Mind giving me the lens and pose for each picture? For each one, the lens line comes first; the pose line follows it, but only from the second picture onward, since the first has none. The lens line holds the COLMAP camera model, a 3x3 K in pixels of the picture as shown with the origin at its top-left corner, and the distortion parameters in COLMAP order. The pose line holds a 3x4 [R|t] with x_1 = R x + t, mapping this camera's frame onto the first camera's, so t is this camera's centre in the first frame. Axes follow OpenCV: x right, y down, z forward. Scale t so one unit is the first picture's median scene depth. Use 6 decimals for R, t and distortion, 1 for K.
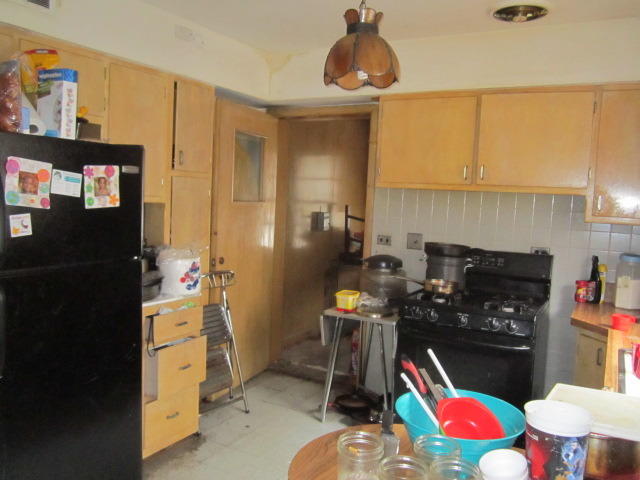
lens RADIAL K [[533.9, 0, 320.0], [0, 533.9, 240.0], [0, 0, 1]] dist [-0.039450, 0.000214]
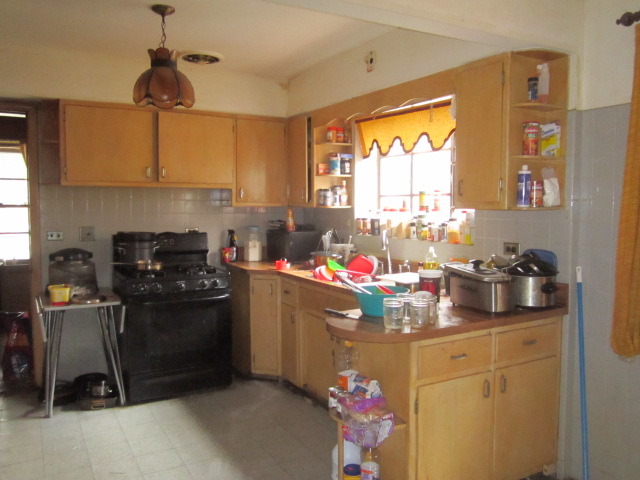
lens RADIAL K [[533.9, 0, 320.0], [0, 533.9, 240.0], [0, 0, 1]] dist [-0.039450, 0.000214]
pose [[0.514676, -0.102499, 0.851236, -0.601311], [0.094687, 0.993550, 0.062386, -0.010067], [-0.852140, 0.048492, 0.521062, 0.019644]]
